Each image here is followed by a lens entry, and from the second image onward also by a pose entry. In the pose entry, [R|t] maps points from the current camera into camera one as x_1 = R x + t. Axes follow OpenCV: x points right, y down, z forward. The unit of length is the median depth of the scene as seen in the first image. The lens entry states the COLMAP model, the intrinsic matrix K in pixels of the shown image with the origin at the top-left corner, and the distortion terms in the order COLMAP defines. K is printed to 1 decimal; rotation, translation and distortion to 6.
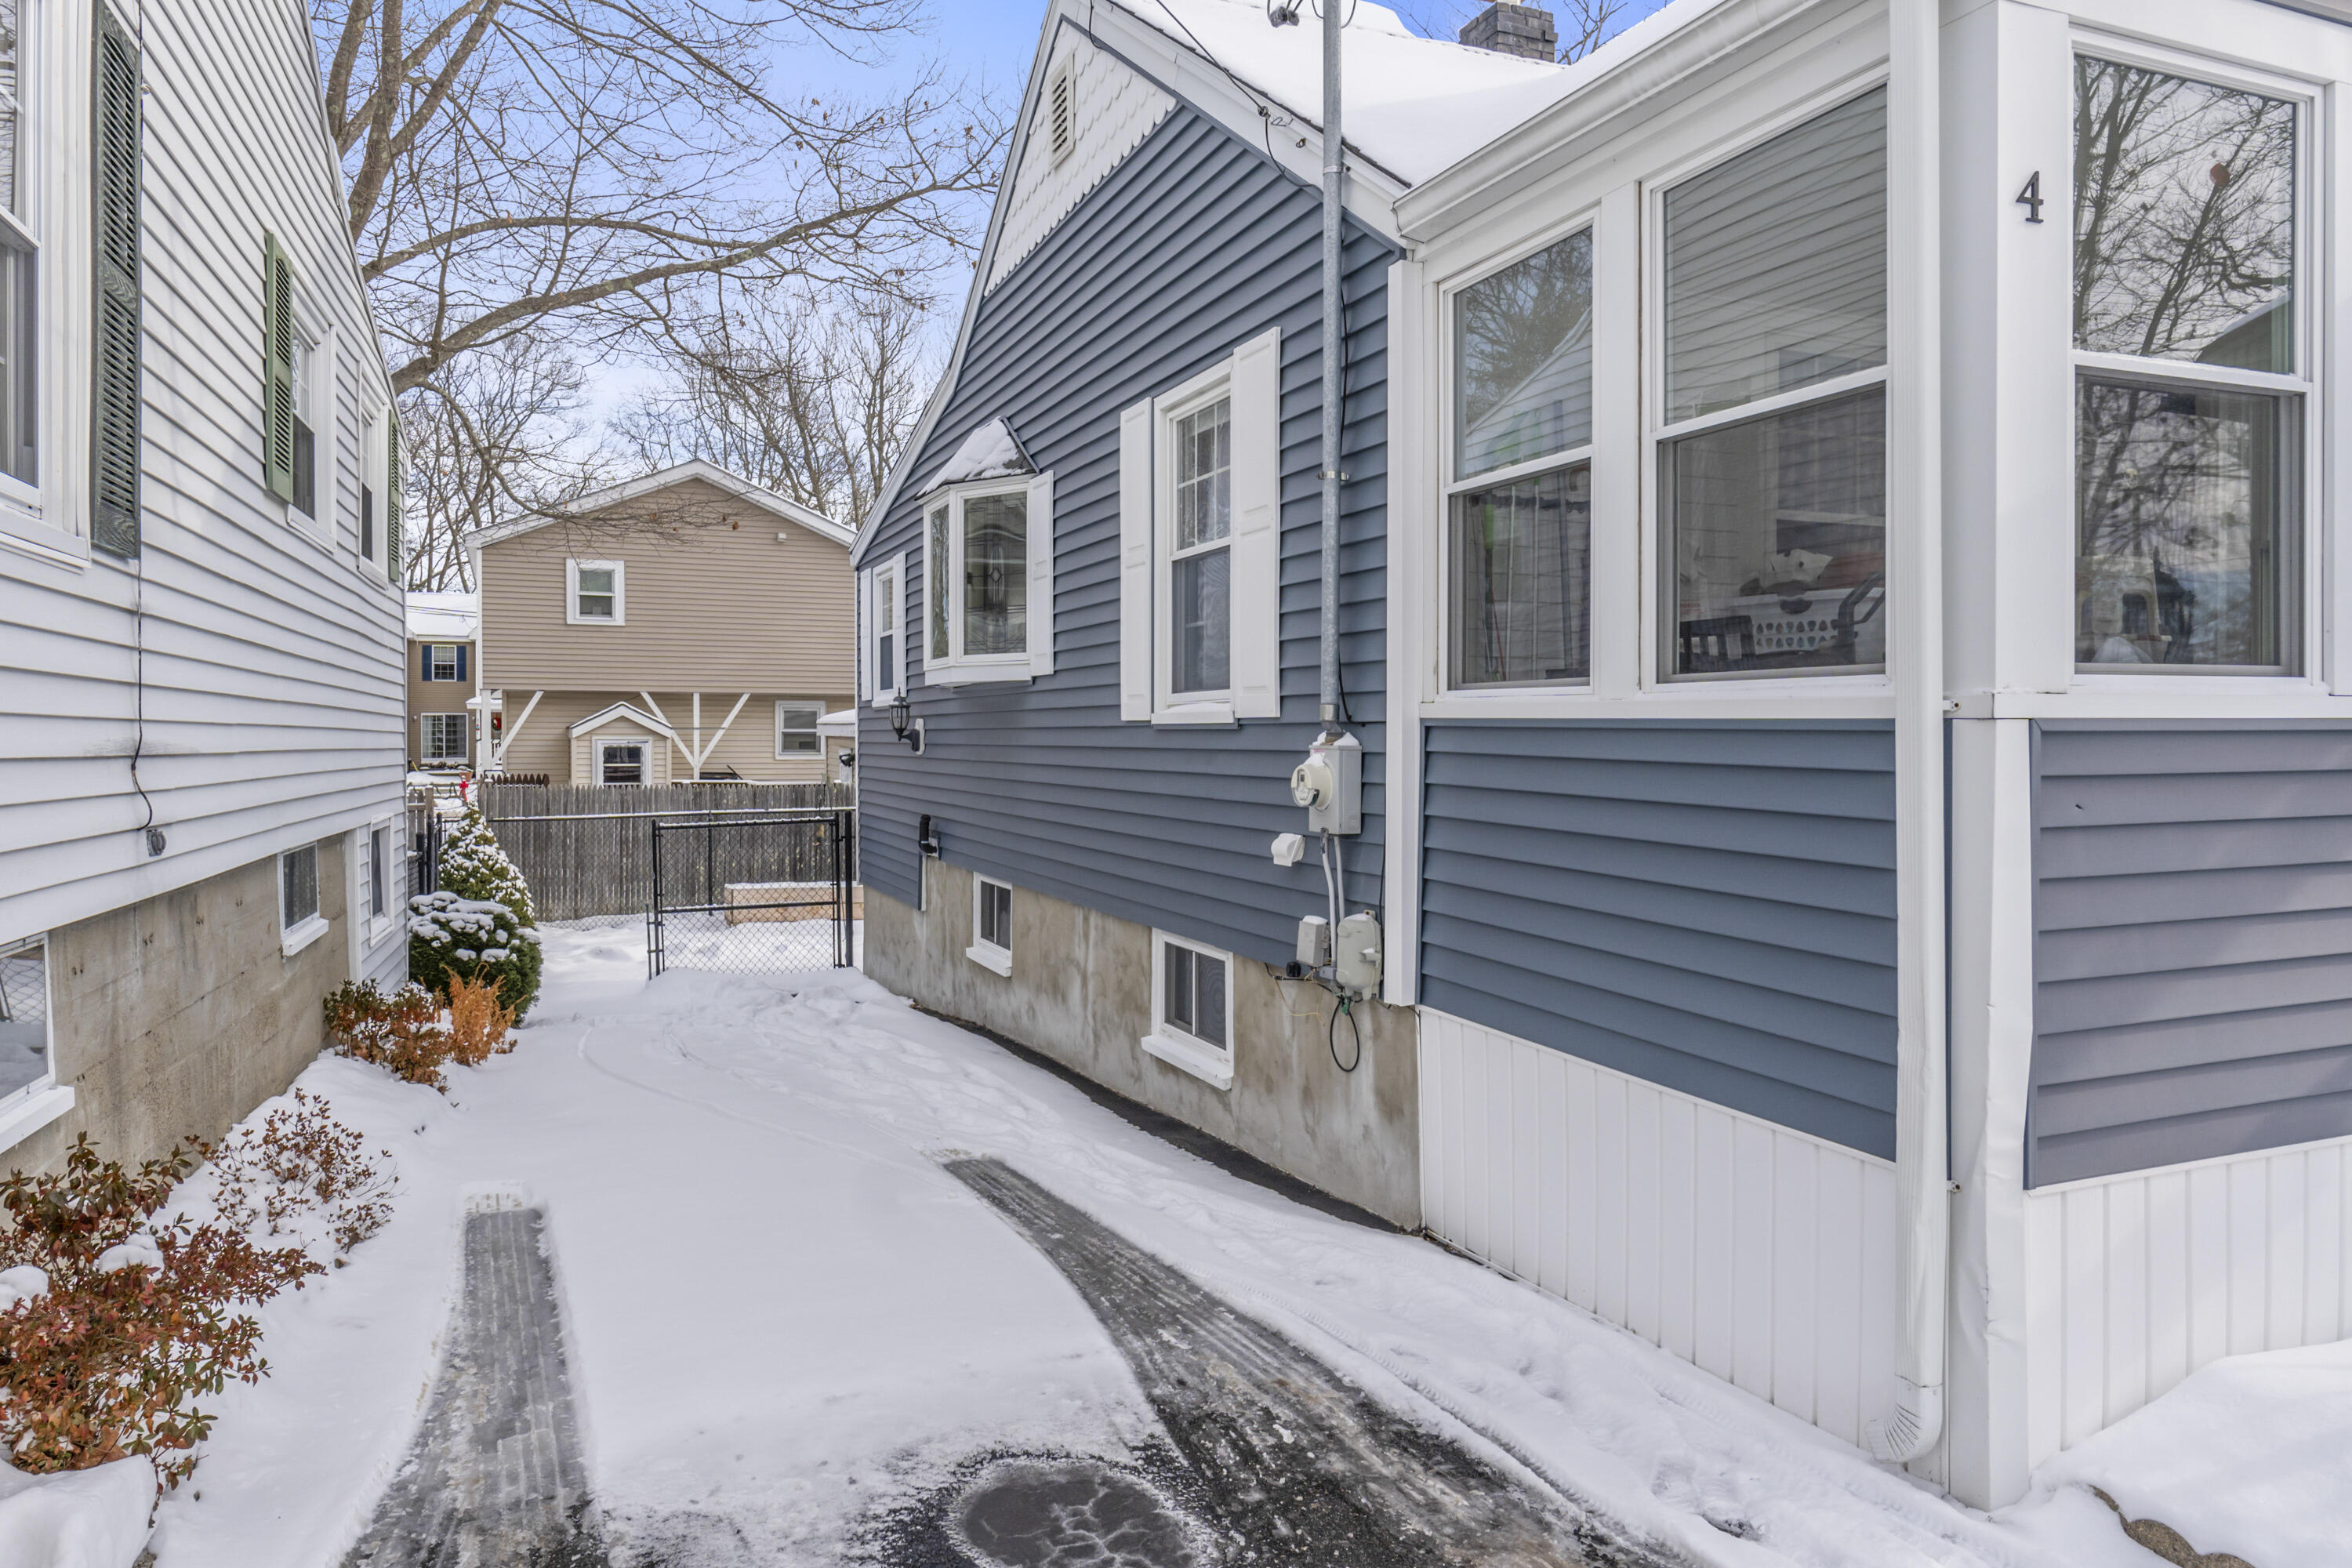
lens RADIAL K [[1582.9, 0, 1178.9], [0, 1582.9, 725.5], [0, 0, 1]] dist [0.002113, -0.000048]
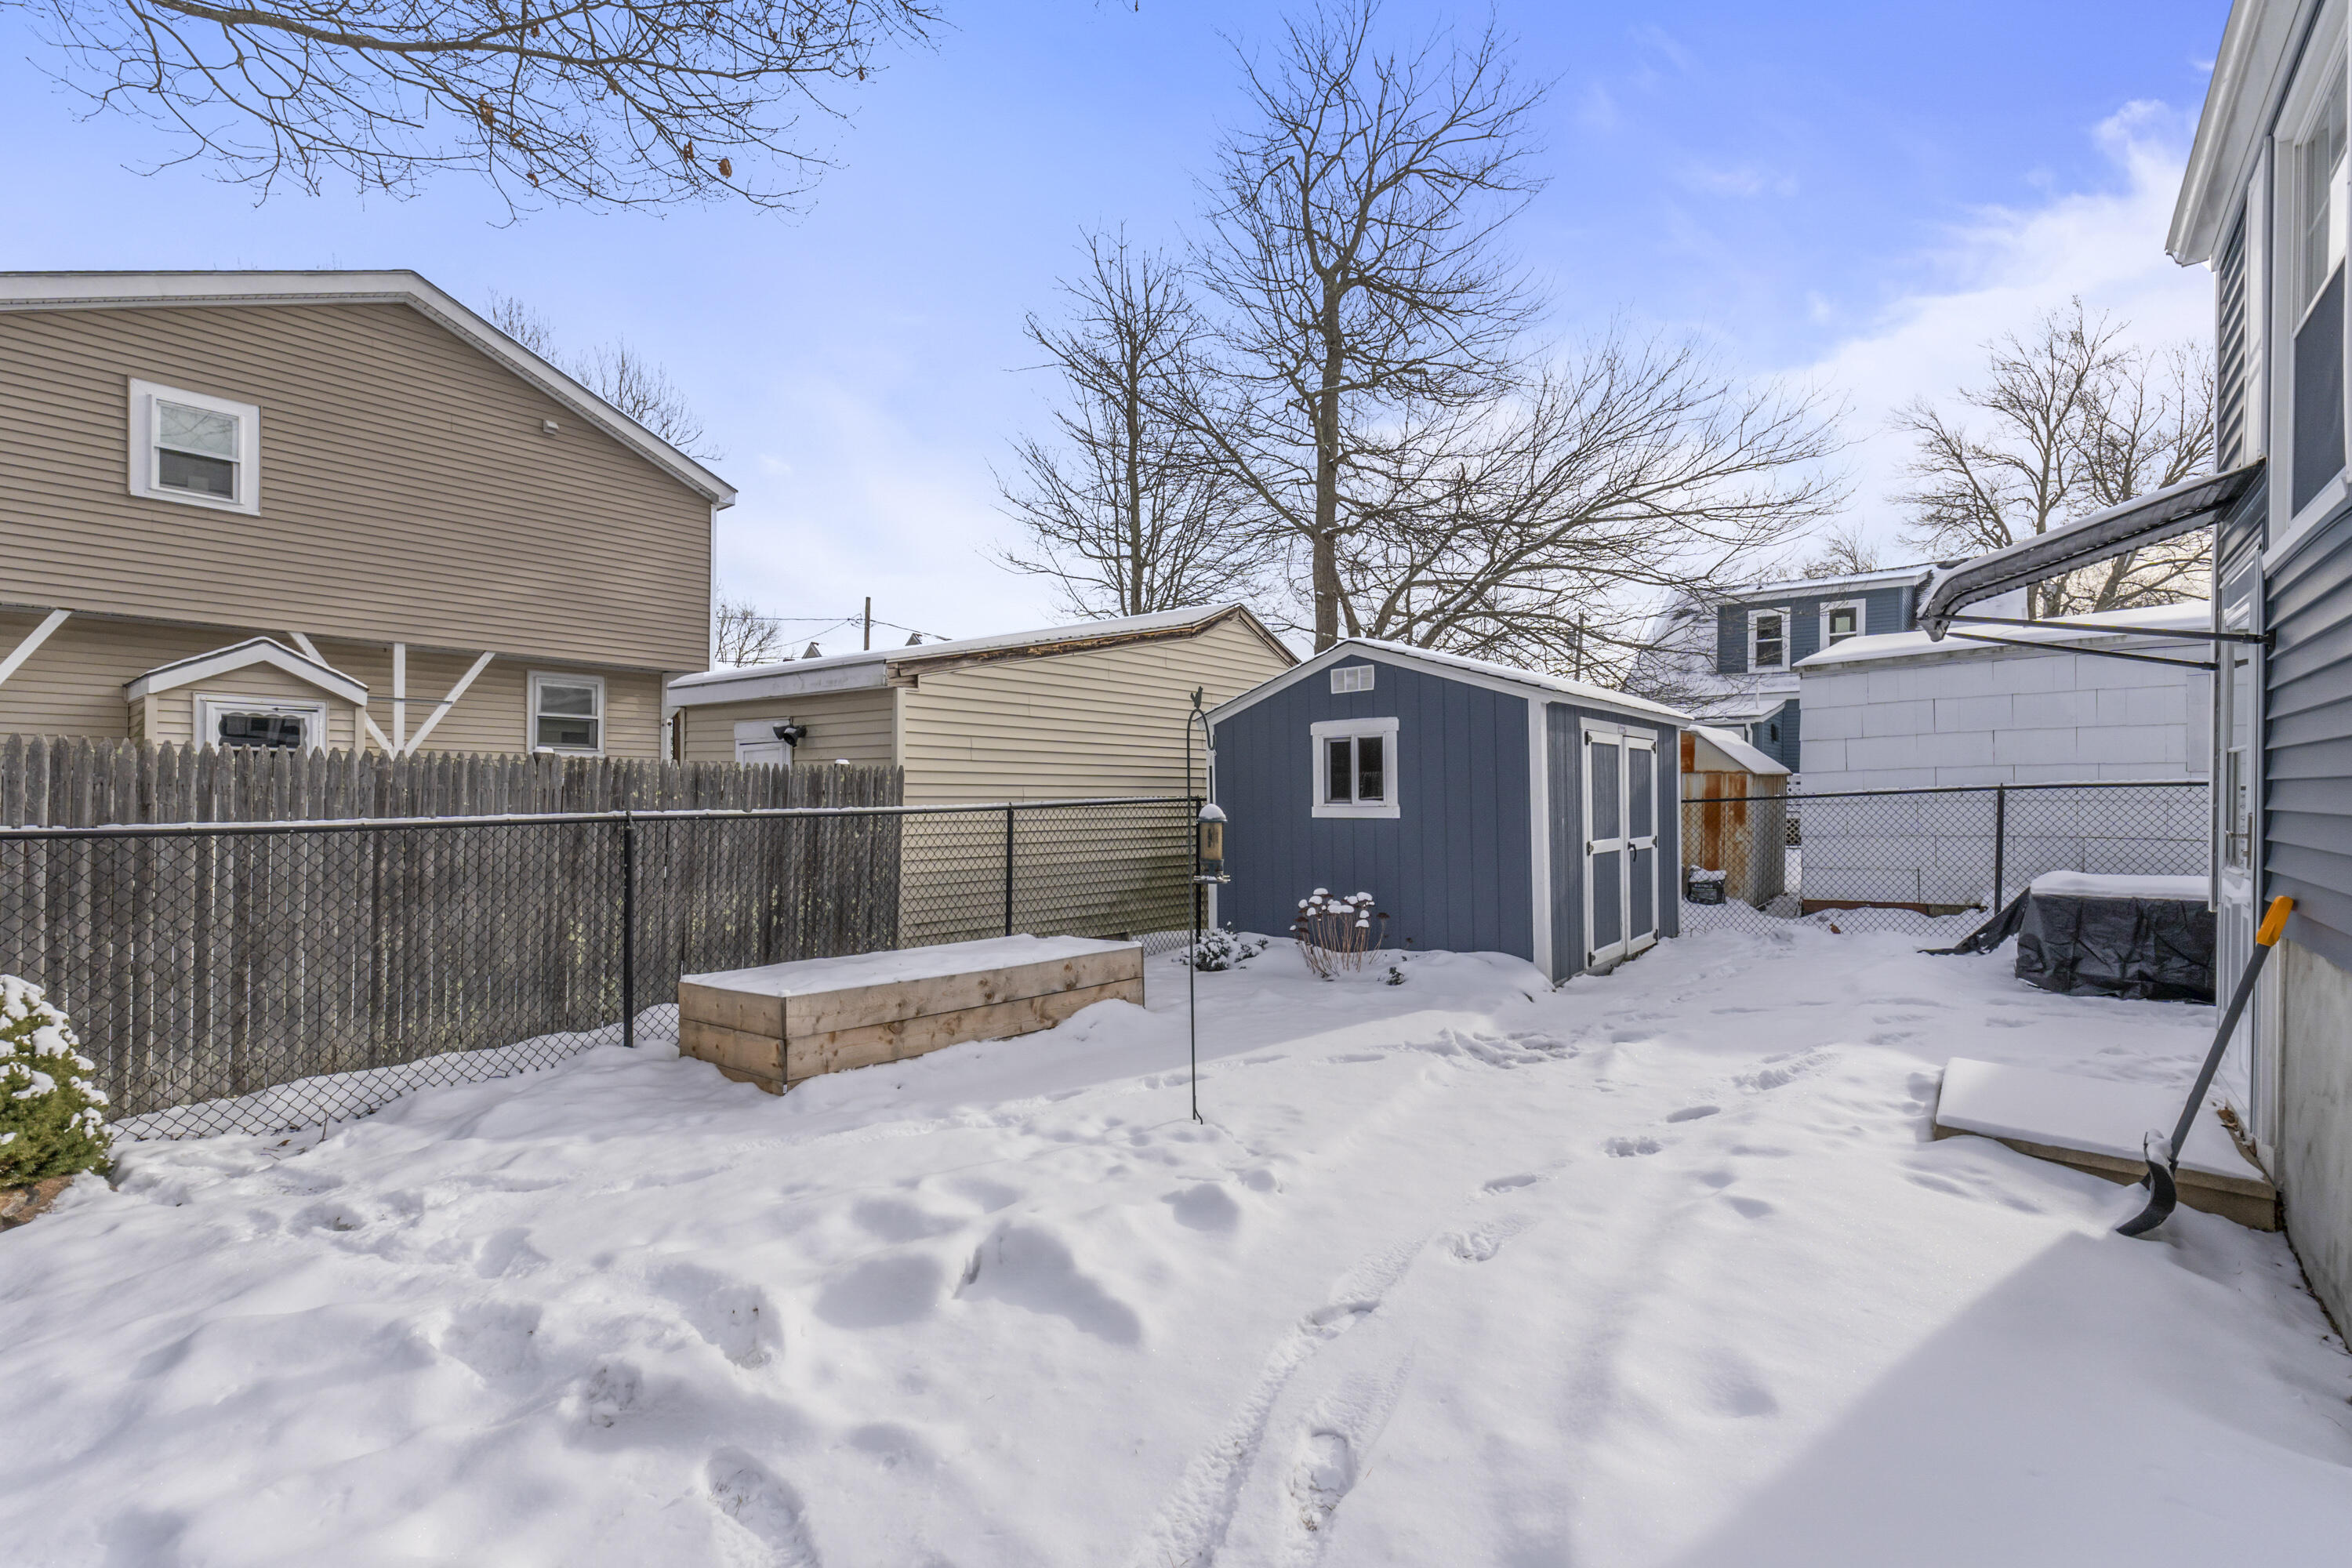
lens RADIAL K [[1014.7, 0, 1176.0], [0, 1014.7, 784.0], [0, 0, 1]] dist [-0.000107, -0.000382]
pose [[0.888451, 0.009149, 0.458880, -0.221036], [-0.009361, 0.999955, -0.001812, 0.033889], [-0.458876, -0.002686, 0.888496, 0.511676]]
